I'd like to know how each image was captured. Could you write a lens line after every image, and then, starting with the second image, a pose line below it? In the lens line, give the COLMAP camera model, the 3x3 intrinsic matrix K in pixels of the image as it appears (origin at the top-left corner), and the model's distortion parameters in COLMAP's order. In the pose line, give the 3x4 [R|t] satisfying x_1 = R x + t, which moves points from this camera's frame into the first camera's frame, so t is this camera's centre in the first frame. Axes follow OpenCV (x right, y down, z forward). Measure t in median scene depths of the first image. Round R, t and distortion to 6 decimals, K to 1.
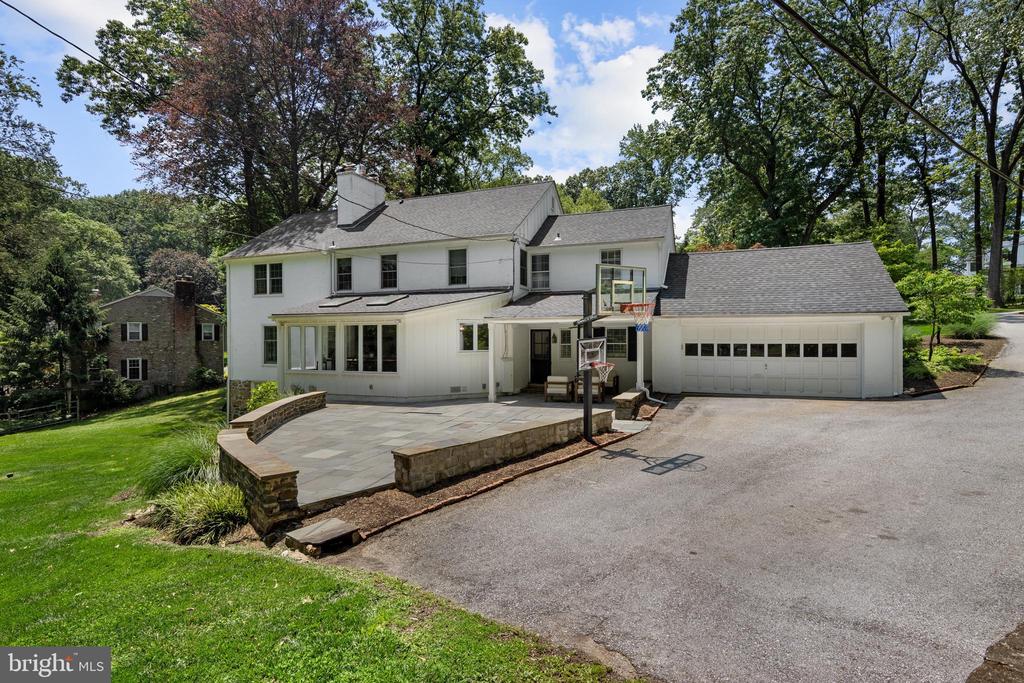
lens RADIAL K [[522.0, 0, 512.6], [0, 522.0, 343.5], [0, 0, 1]] dist [0.011929, -0.002898]
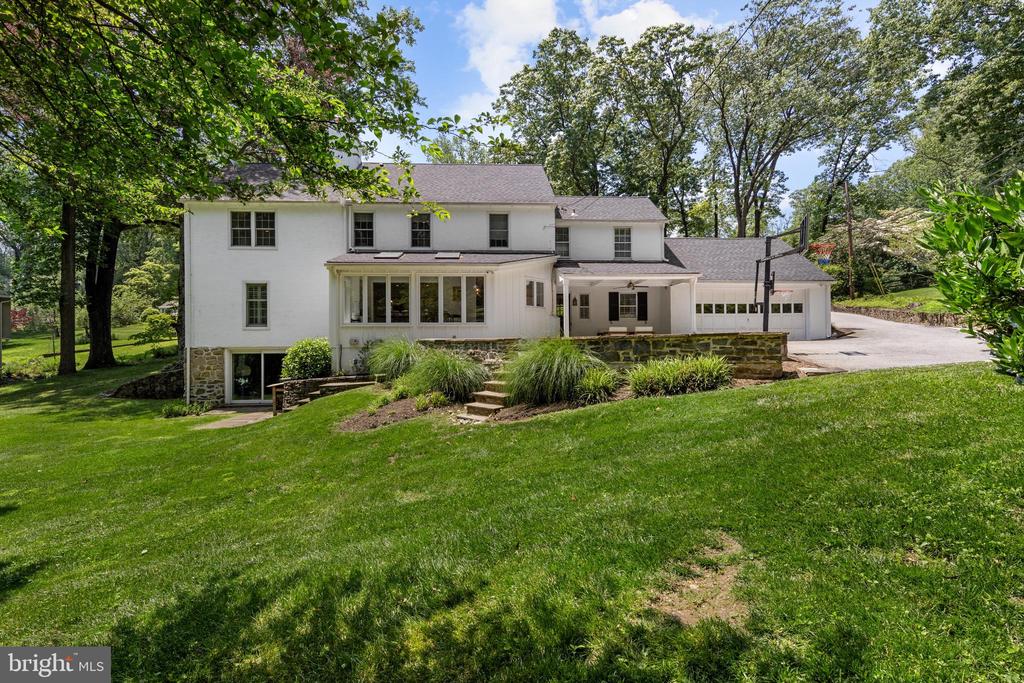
lens RADIAL K [[522.0, 0, 506.0], [0, 522.0, 350.0], [0, 0, 1]] dist [0.011929, -0.002898]
pose [[0.902022, -0.004659, 0.431665, -0.523398], [0.008075, 0.999949, -0.006081, 0.096940], [-0.431615, 0.008971, 0.902013, 0.040851]]
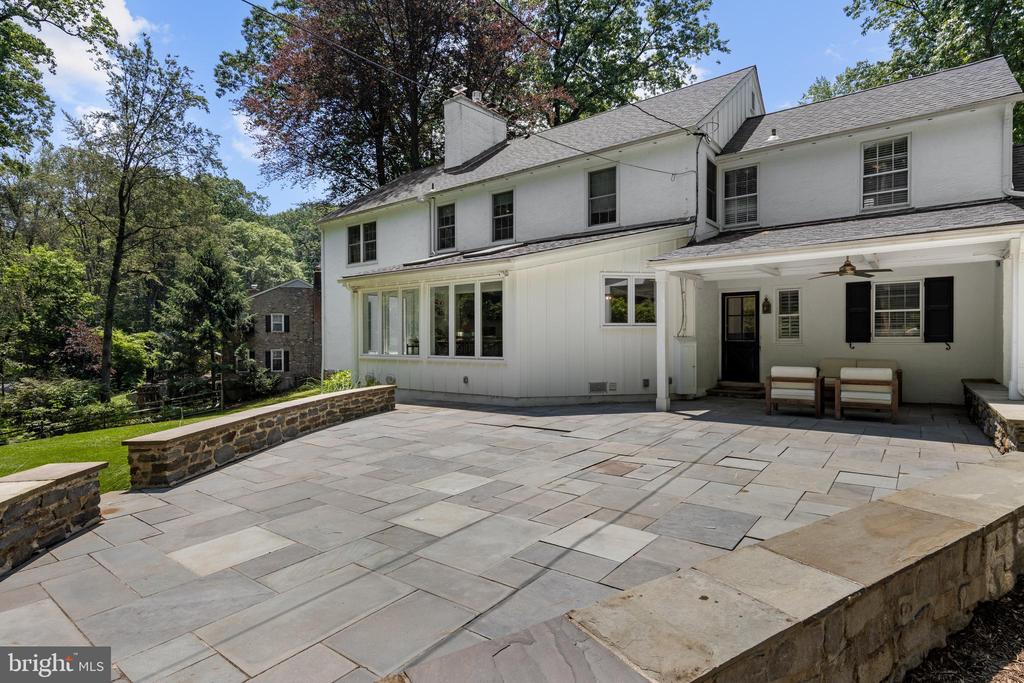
lens RADIAL K [[522.0, 0, 511.7], [0, 522.0, 346.3], [0, 0, 1]] dist [0.011929, -0.002898]
pose [[0.961882, 0.003486, -0.273443, -0.034078], [-0.001981, 0.999981, 0.005778, 0.031738], [0.273458, -0.005016, 0.961871, 0.335696]]
